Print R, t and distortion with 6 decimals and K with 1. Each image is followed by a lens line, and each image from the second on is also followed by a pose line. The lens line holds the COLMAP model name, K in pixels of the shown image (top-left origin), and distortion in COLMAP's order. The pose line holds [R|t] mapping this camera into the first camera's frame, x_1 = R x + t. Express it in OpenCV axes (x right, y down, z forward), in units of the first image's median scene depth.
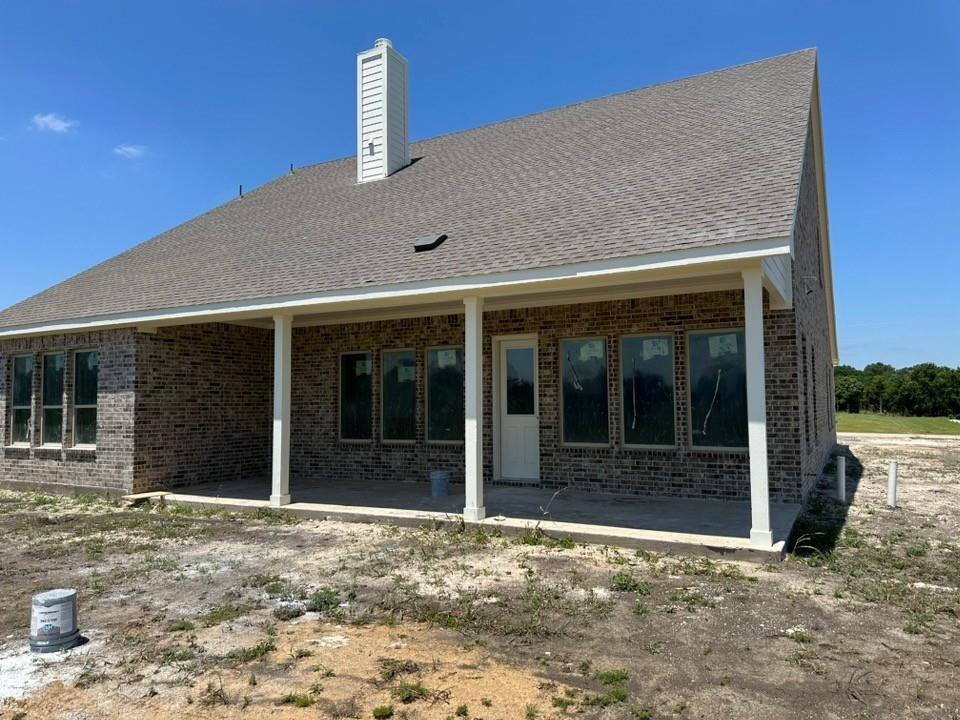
lens RADIAL K [[684.3, 0, 466.0], [0, 684.3, 362.5], [0, 0, 1]] dist [0.113415, -0.104131]
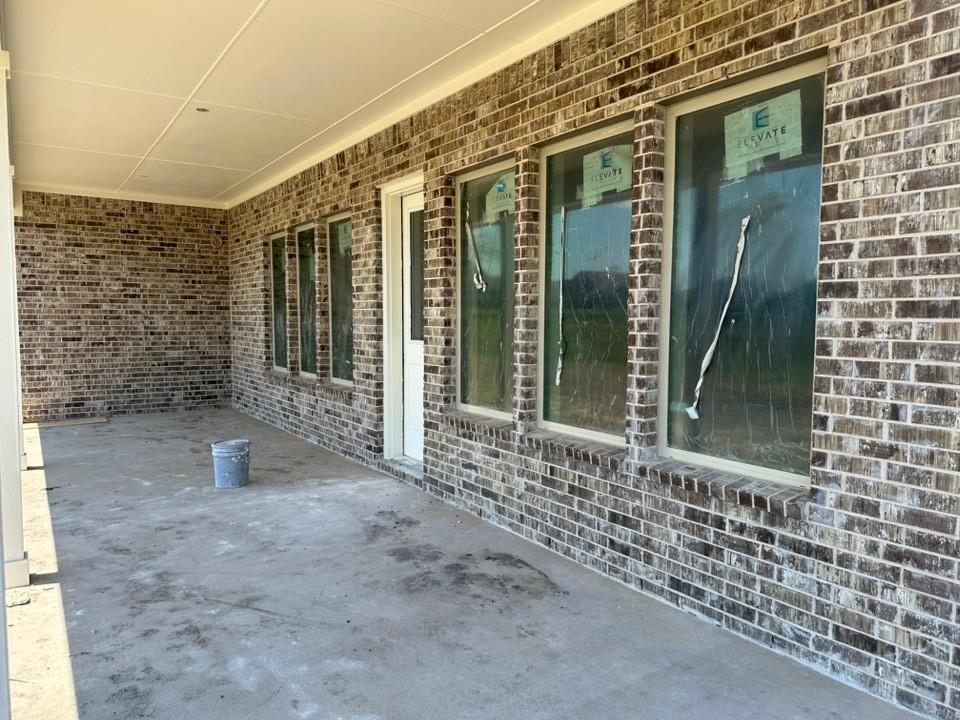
lens RADIAL K [[684.3, 0, 466.0], [0, 684.3, 362.5], [0, 0, 1]] dist [0.113415, -0.104131]
pose [[0.863373, 0.046316, -0.502435, 0.382092], [0.022080, 0.991356, 0.129328, 0.028448], [0.504082, -0.122752, 0.854888, 0.606345]]
